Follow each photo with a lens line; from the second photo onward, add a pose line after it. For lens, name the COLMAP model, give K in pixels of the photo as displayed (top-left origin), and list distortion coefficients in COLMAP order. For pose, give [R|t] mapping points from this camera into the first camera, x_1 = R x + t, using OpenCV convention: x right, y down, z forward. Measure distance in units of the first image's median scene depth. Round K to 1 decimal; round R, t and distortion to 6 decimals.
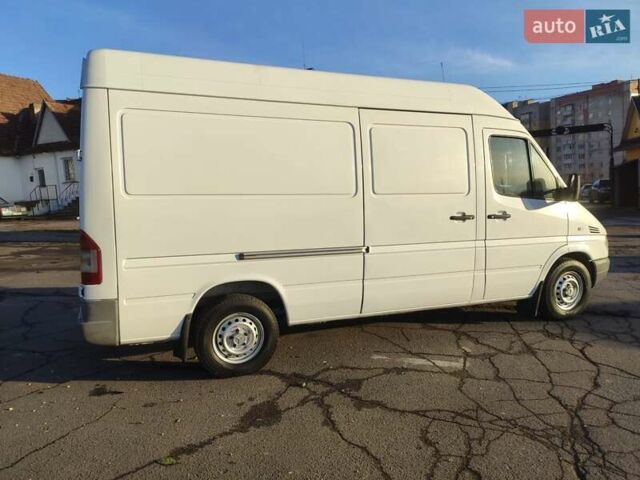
lens RADIAL K [[479.4, 0, 320.4], [0, 479.4, 242.2], [0, 0, 1]] dist [0.087384, -0.110584]
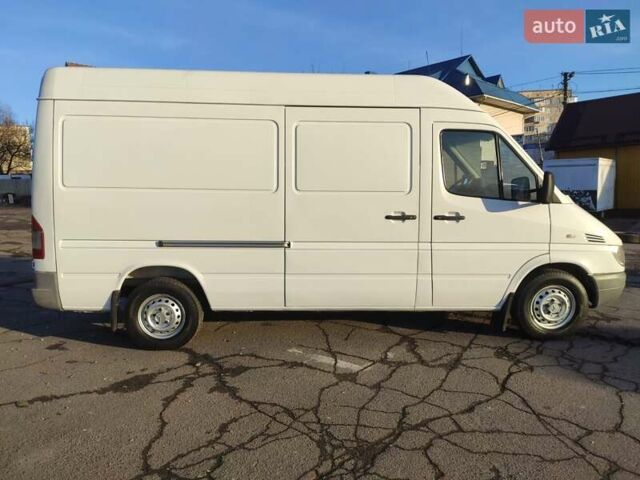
lens RADIAL K [[479.4, 0, 323.6], [0, 479.4, 241.4], [0, 0, 1]] dist [0.087384, -0.110584]
pose [[0.940818, 0.055537, -0.334331, 0.495910], [-0.052021, 0.998456, 0.019469, -0.015327], [0.334896, -0.000924, 0.942255, 0.059612]]
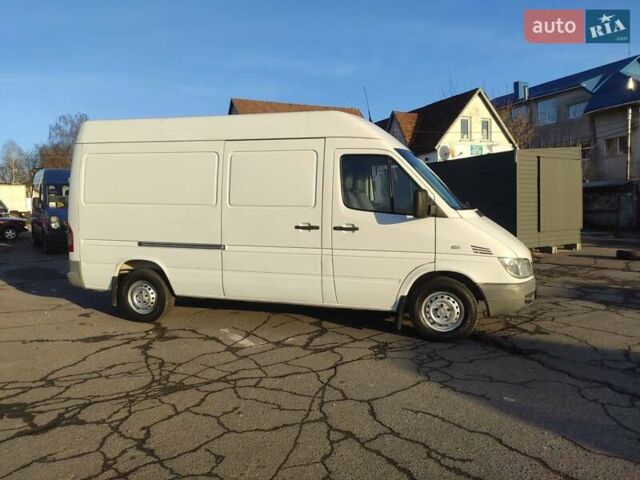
lens RADIAL K [[479.4, 0, 322.8], [0, 479.4, 242.8], [0, 0, 1]] dist [0.087384, -0.110584]
pose [[0.777668, 0.067418, -0.625050, 1.102231], [-0.079084, 0.996826, 0.009124, -0.029873], [0.623681, 0.042336, 0.780532, 0.134510]]
